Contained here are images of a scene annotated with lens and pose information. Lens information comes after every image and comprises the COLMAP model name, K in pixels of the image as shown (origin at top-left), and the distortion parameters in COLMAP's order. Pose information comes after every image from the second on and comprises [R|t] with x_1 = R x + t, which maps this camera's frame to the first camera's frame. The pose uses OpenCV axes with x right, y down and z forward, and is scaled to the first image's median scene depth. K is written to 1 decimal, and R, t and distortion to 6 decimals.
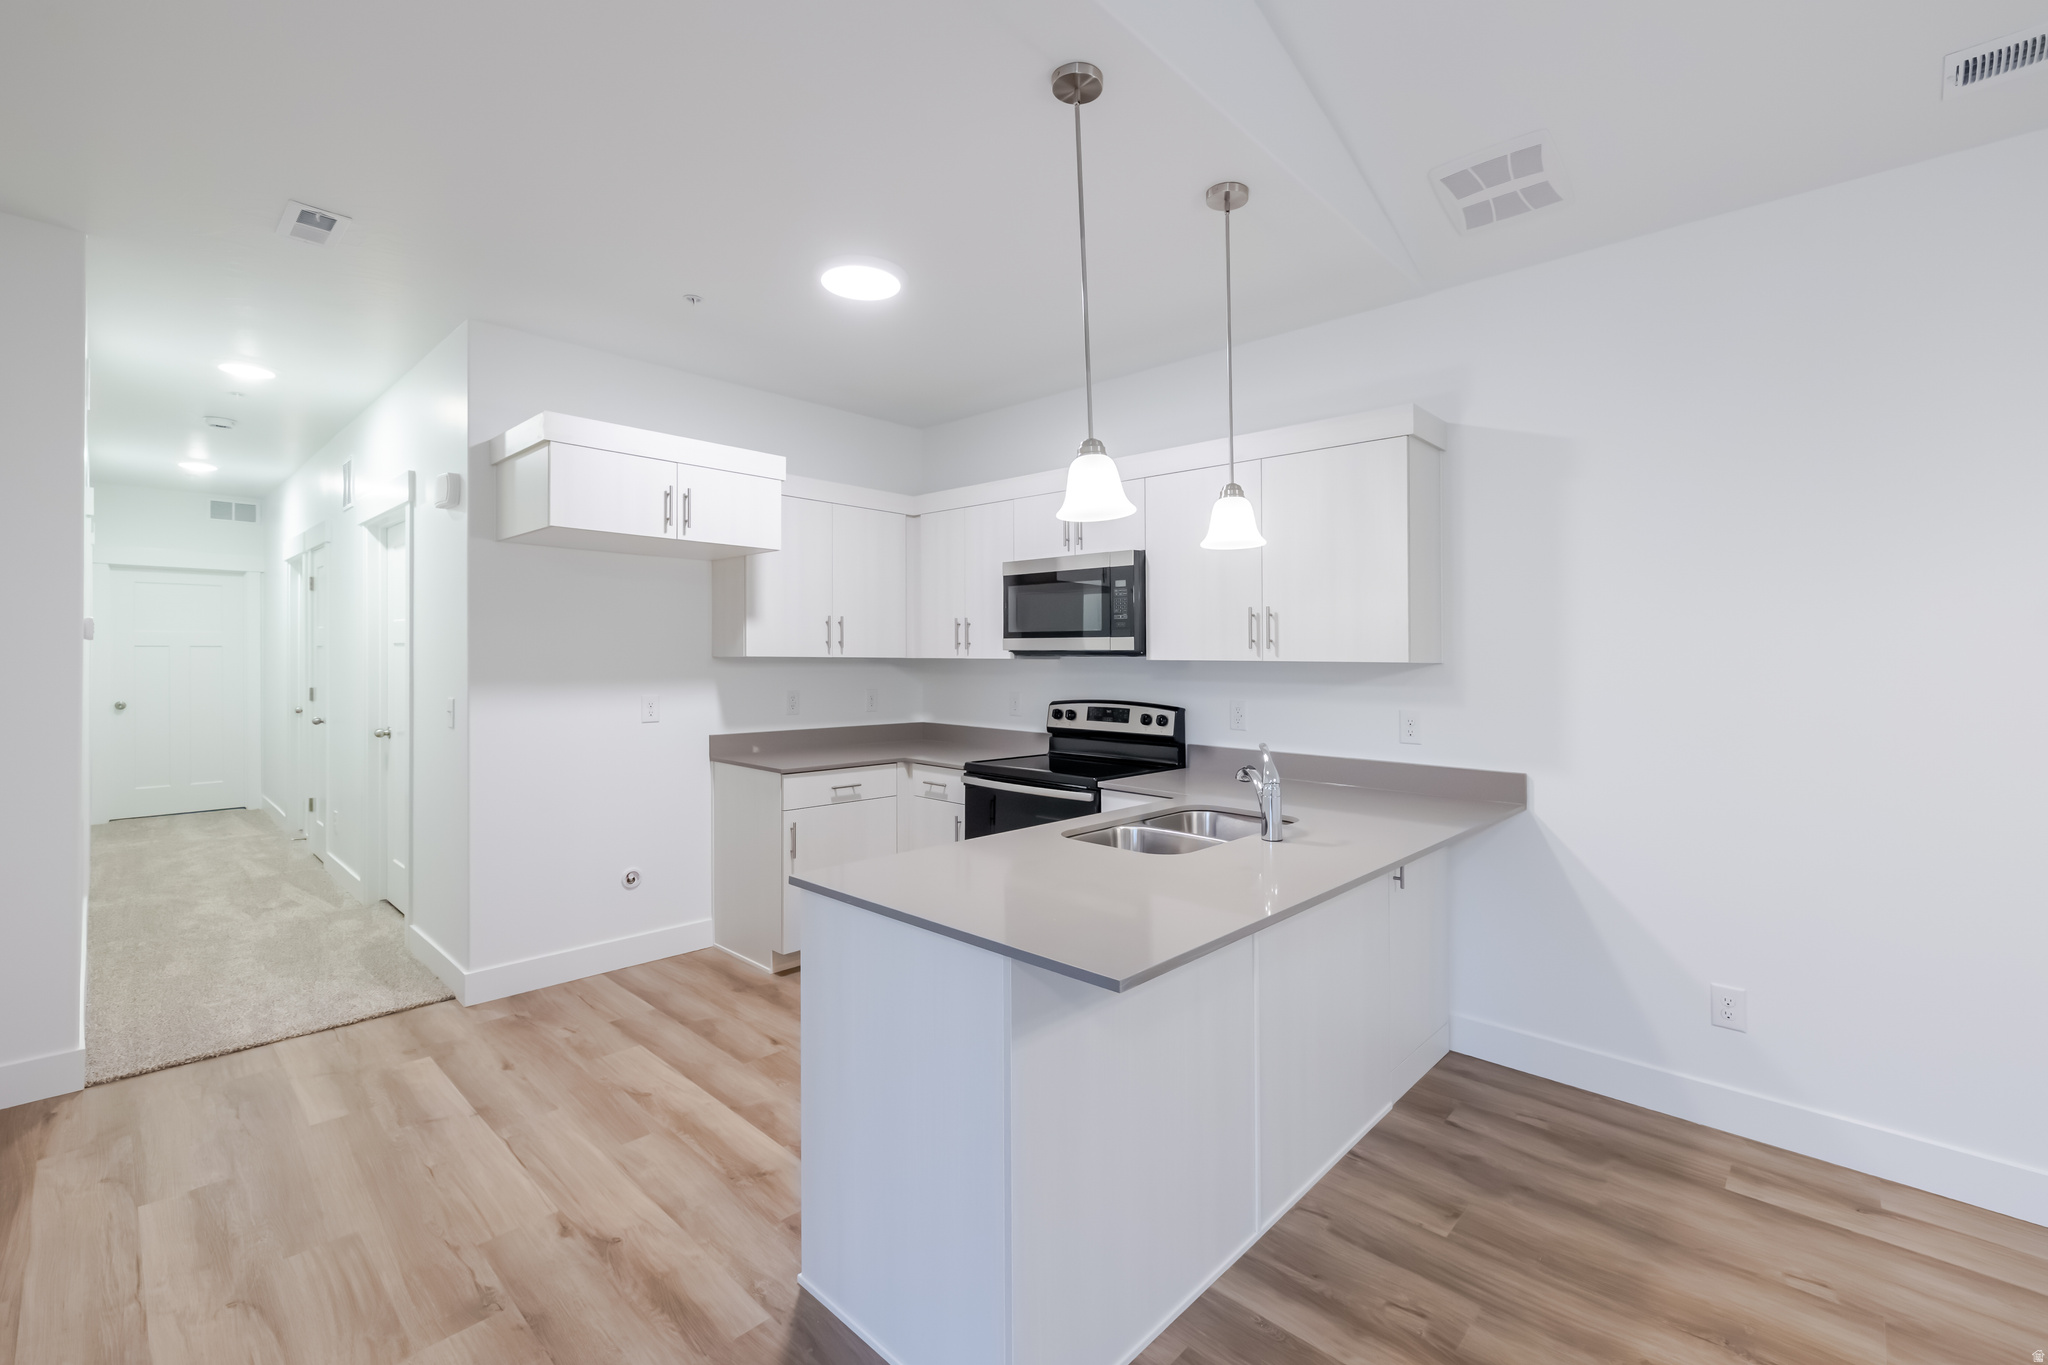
lens RADIAL K [[870.2, 0, 1028.5], [0, 870.2, 639.7], [0, 0, 1]] dist [-0.001363, -0.000101]
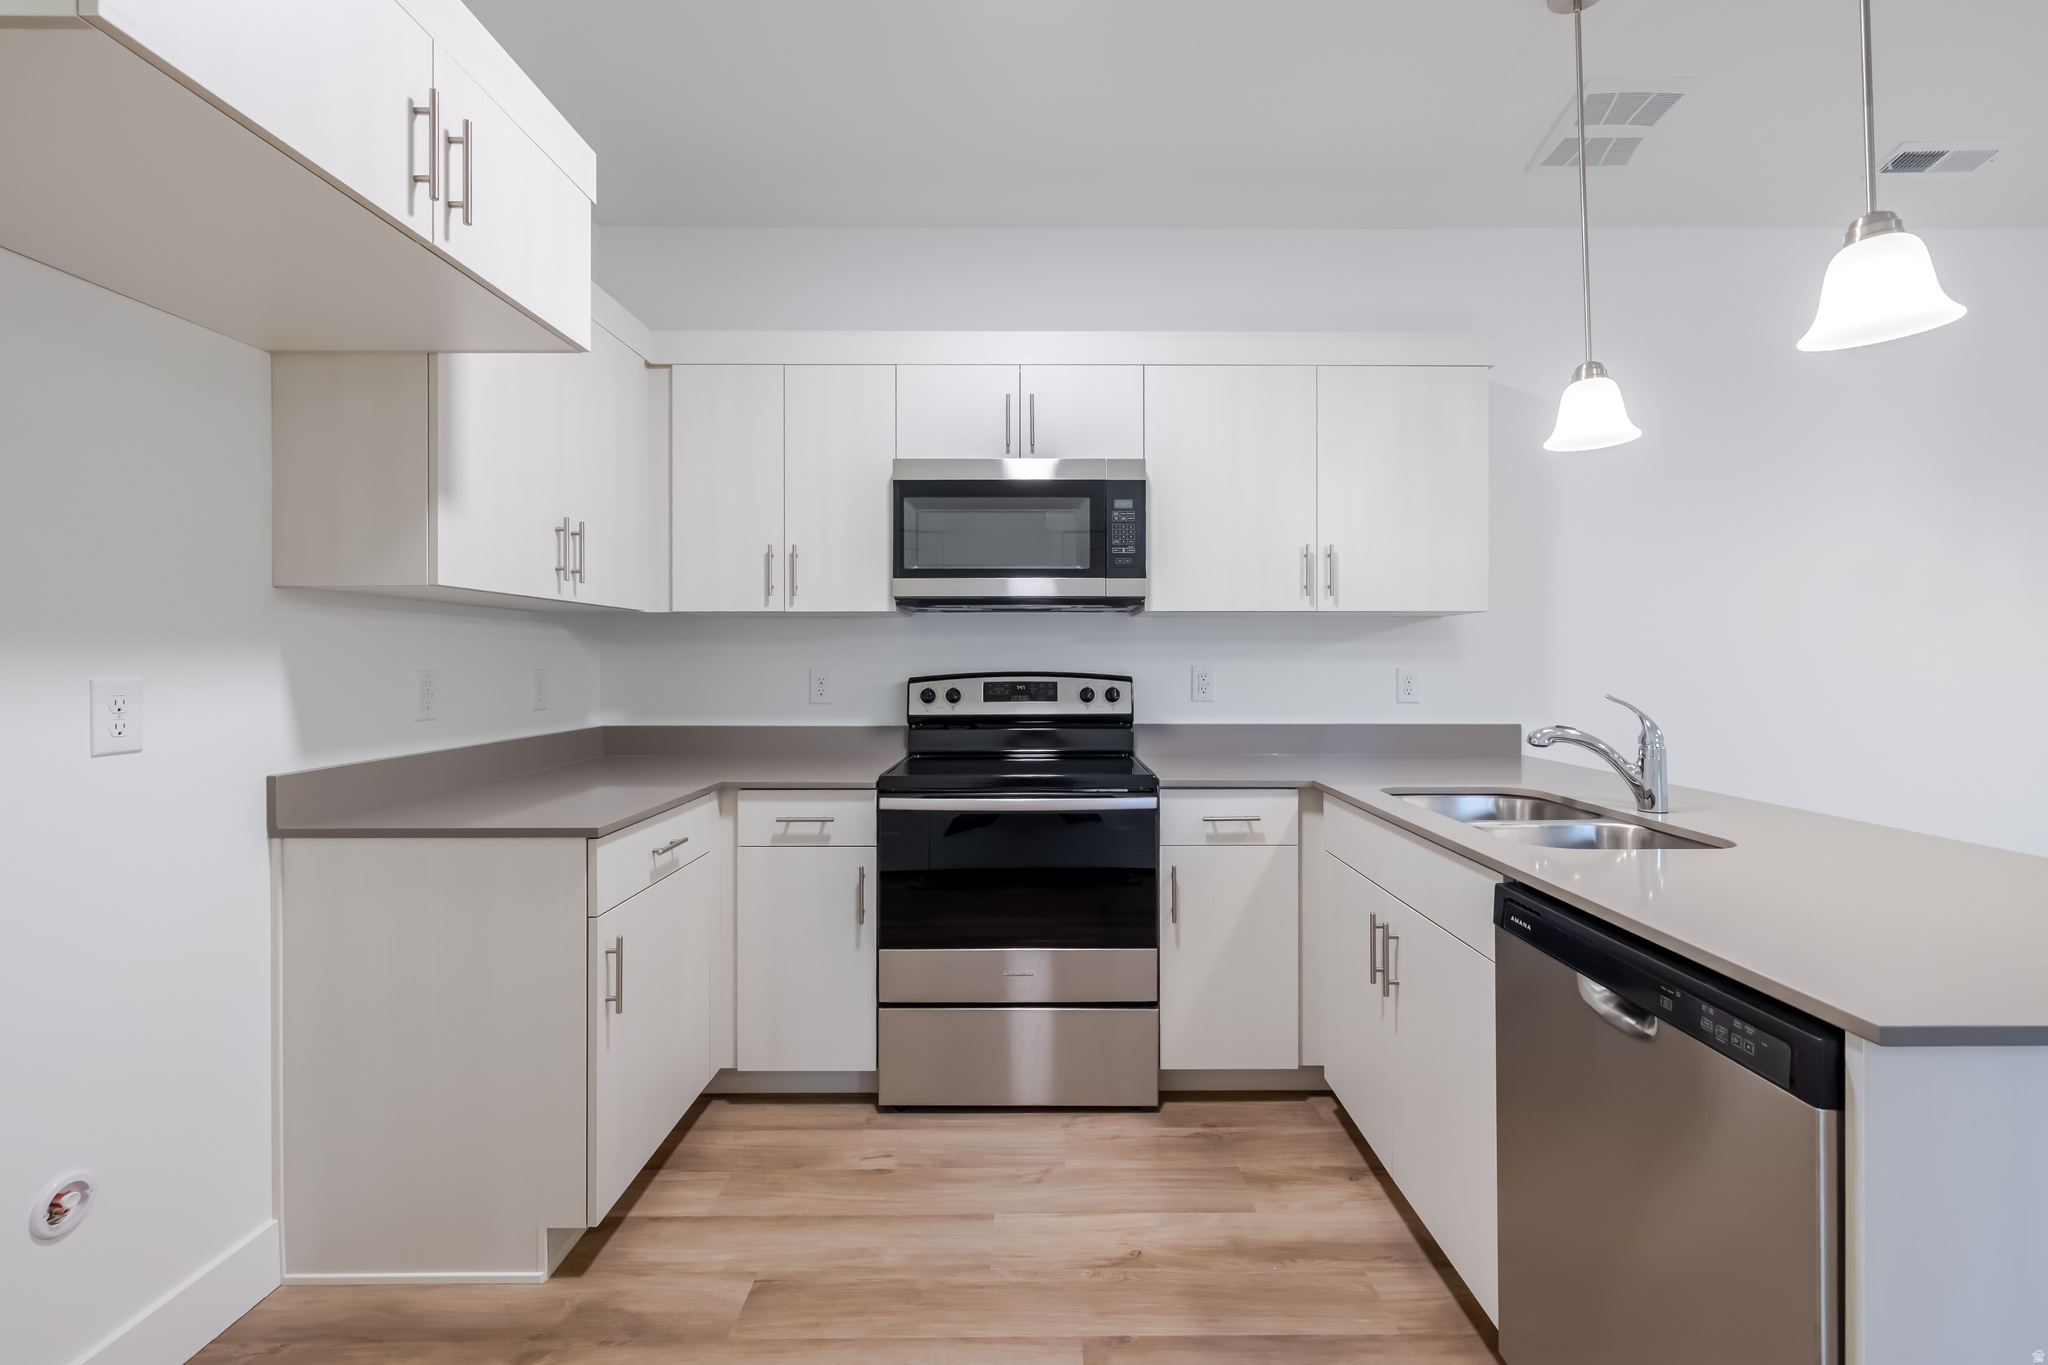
lens RADIAL K [[892.2, 0, 1030.7], [0, 892.2, 659.2], [0, 0, 1]] dist [0.020643, -0.000129]
pose [[0.728342, -0.007879, 0.685169, -0.502751], [-0.008403, 0.999756, 0.020429, 0.054423], [-0.685162, -0.020636, 0.728098, 0.565053]]
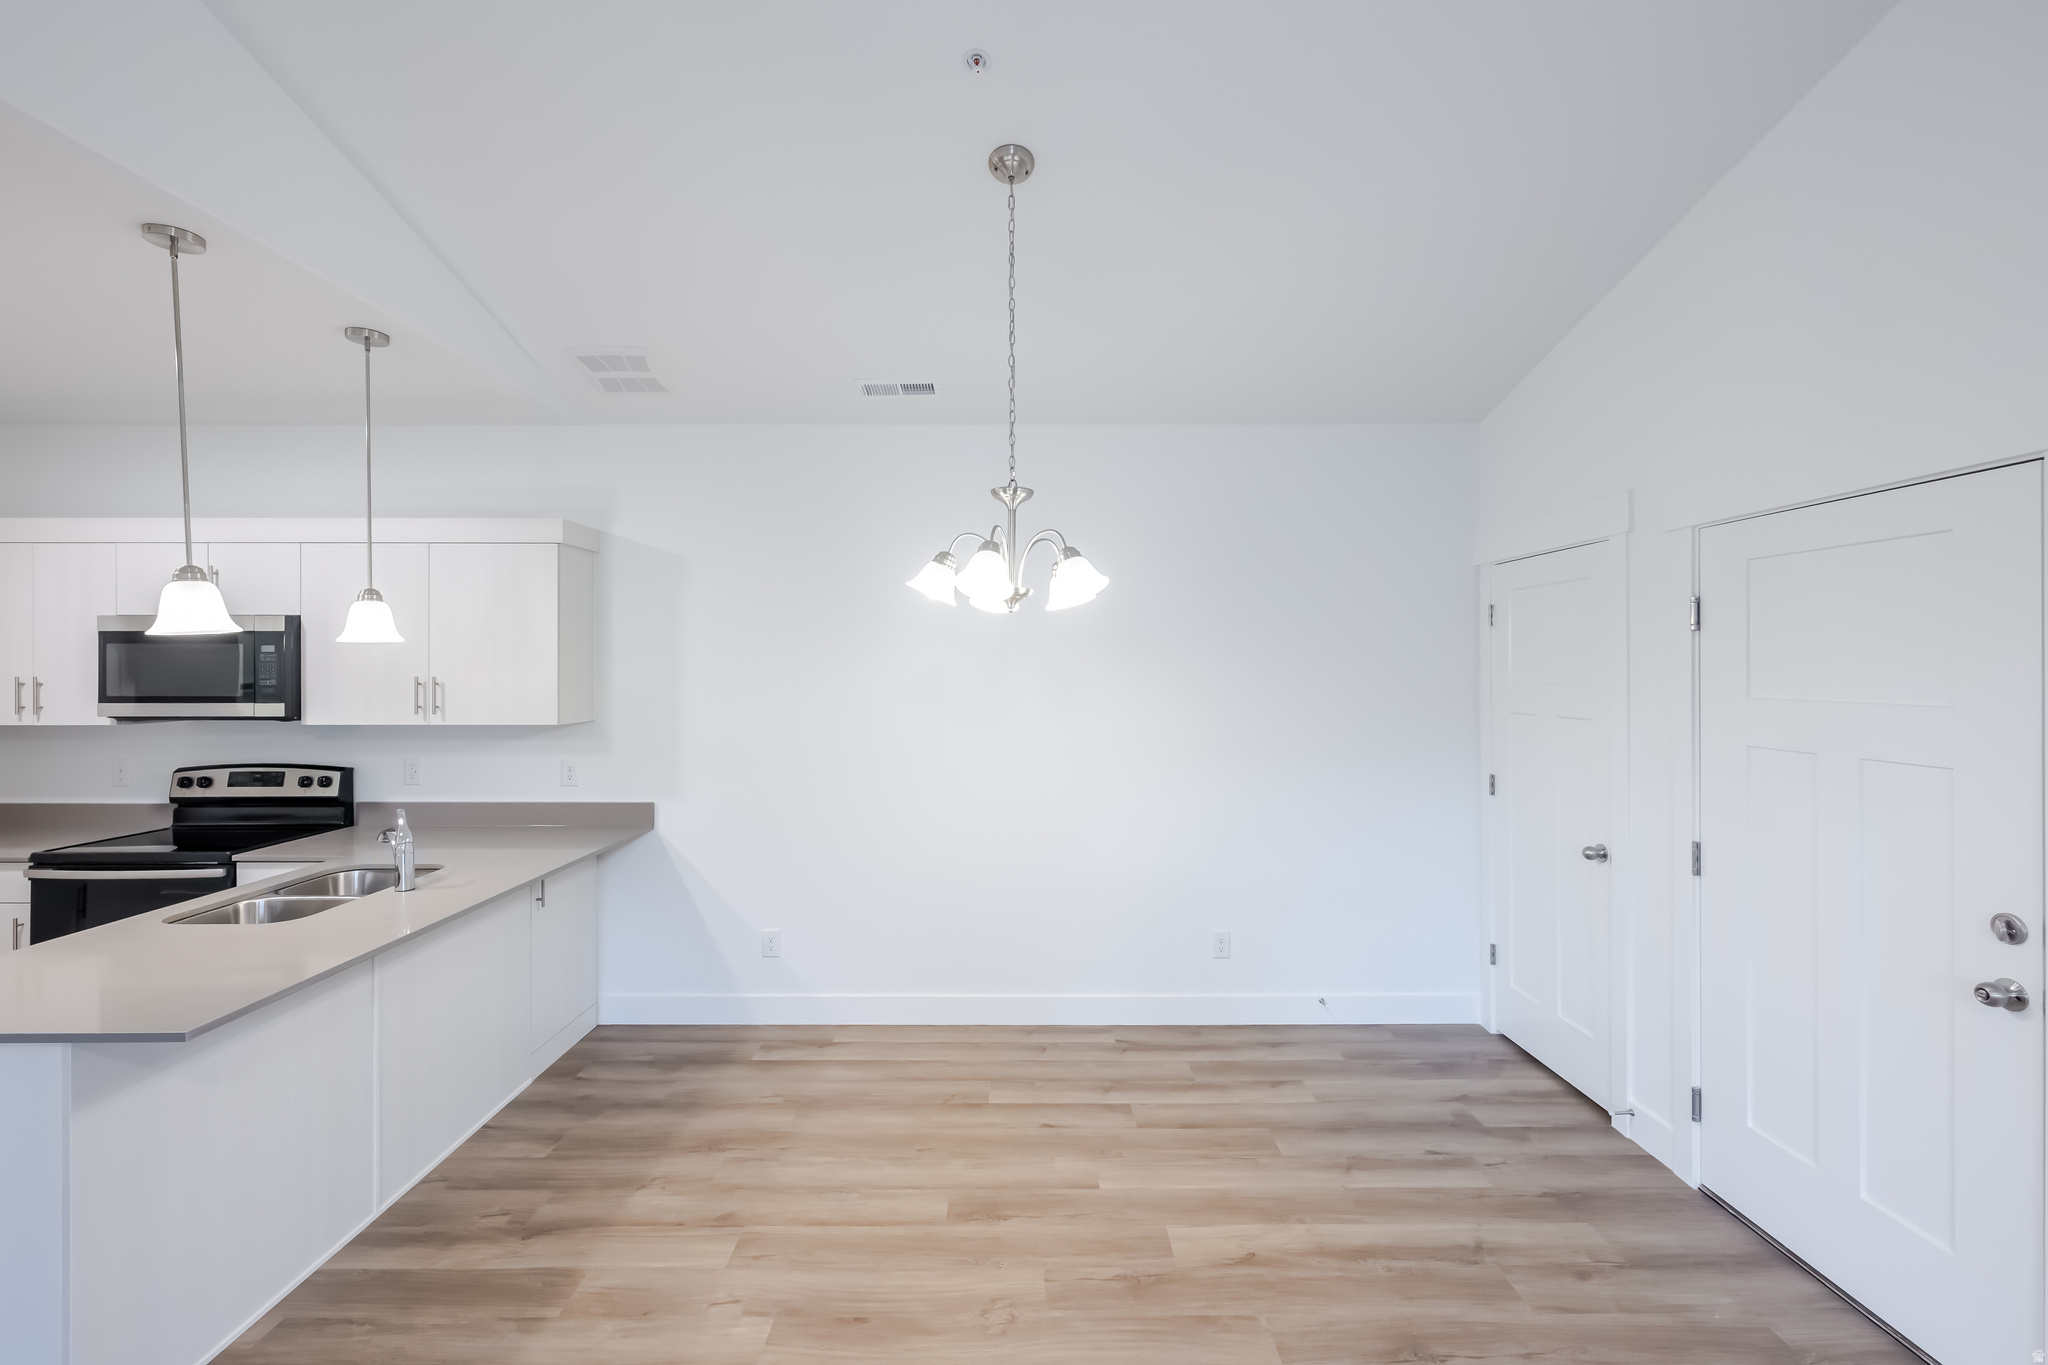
lens RADIAL K [[882.5, 0, 1017.3], [0, 882.5, 650.3], [0, 0, 1]] dist [0.001023, 0.000373]
pose [[0.726852, 0.003173, 0.686787, 0.039591], [-0.009210, 0.999944, 0.005127, -0.083245], [-0.686733, -0.010052, 0.726840, -0.335928]]
